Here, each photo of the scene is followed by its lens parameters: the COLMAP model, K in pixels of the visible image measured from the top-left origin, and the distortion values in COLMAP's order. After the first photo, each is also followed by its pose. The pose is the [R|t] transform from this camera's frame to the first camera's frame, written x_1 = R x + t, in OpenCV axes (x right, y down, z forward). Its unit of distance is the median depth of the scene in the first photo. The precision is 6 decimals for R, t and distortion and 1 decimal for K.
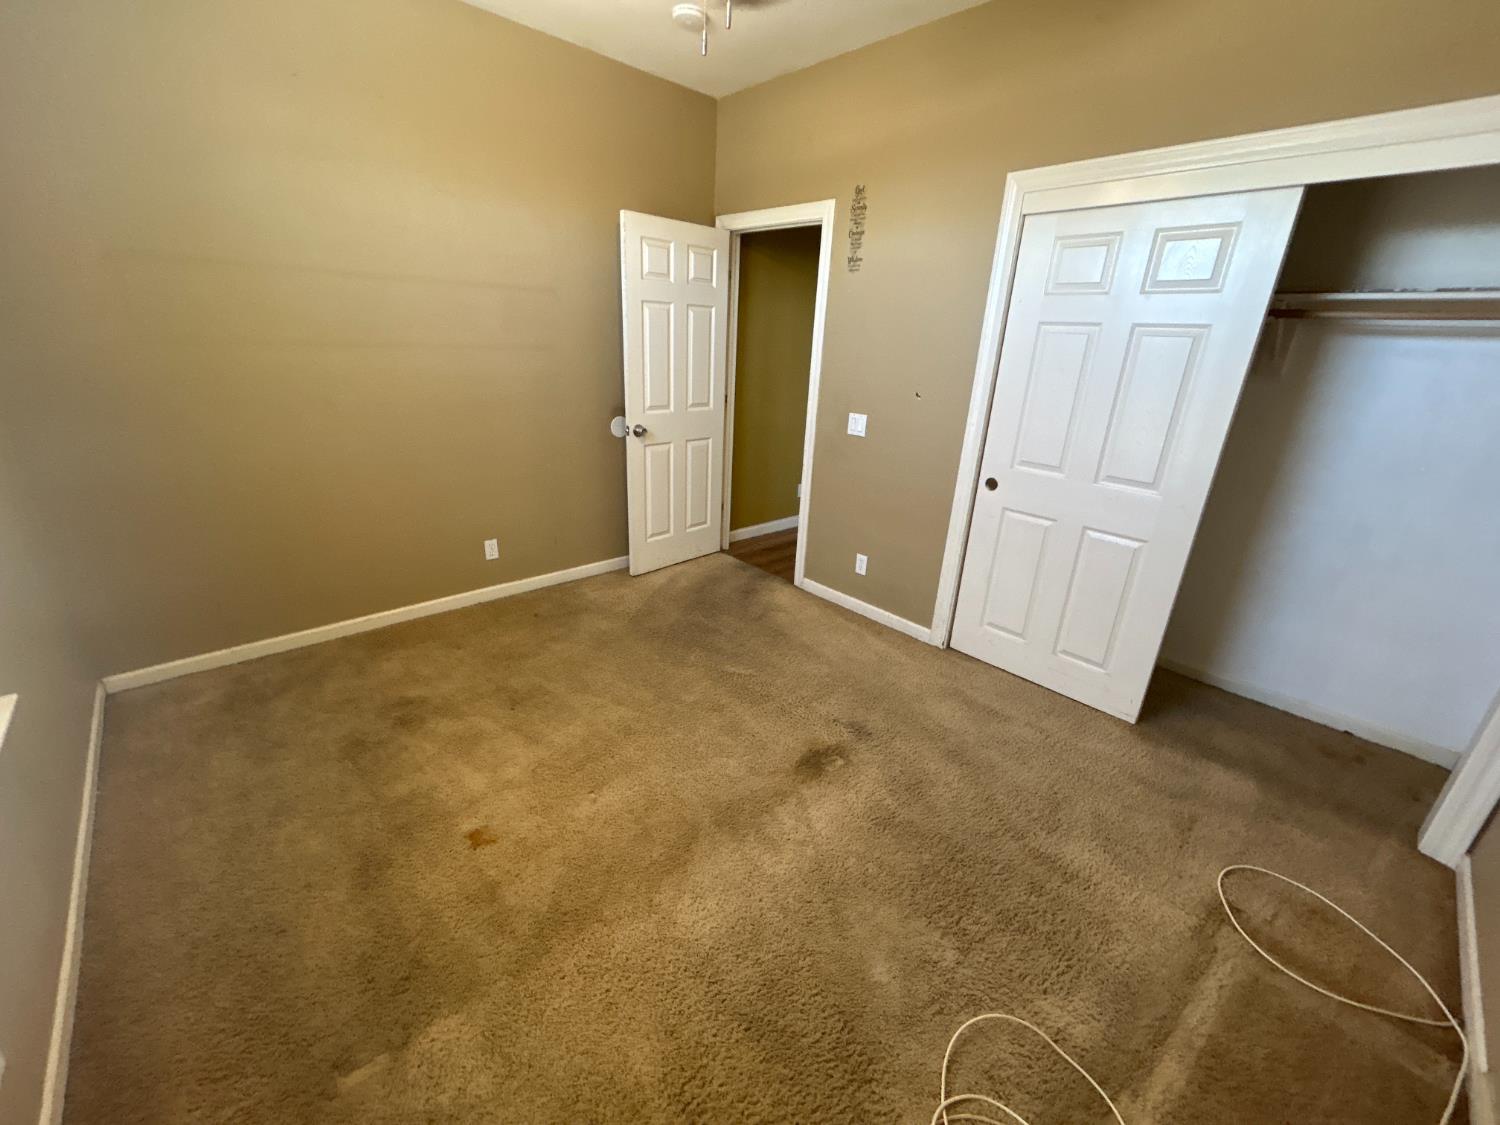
lens RADIAL K [[607.8, 0, 750.0], [0, 607.8, 562.5], [0, 0, 1]] dist [-0.011190, 0.000393]
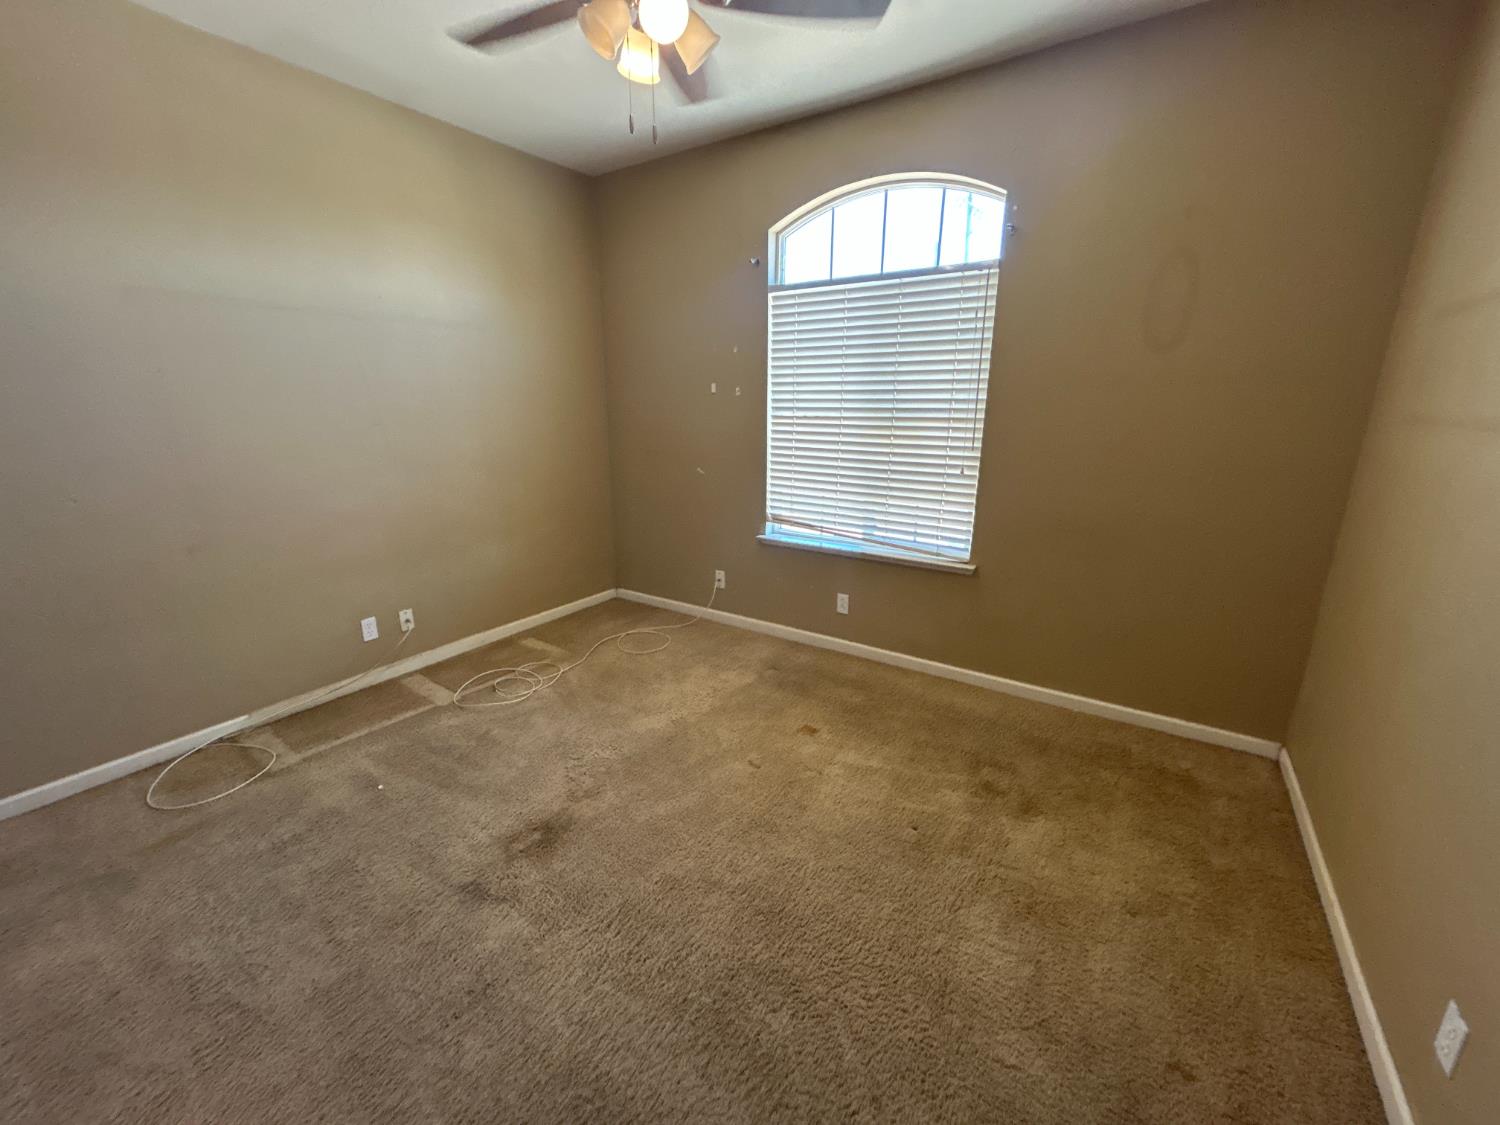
lens RADIAL K [[607.8, 0, 750.0], [0, 607.8, 562.5], [0, 0, 1]] dist [-0.011190, 0.000393]
pose [[-0.974420, 0.011332, -0.224450, 0.008224], [-0.118114, 0.823846, 0.554371, -0.540791], [0.191194, 0.566701, -0.801433, 1.555111]]
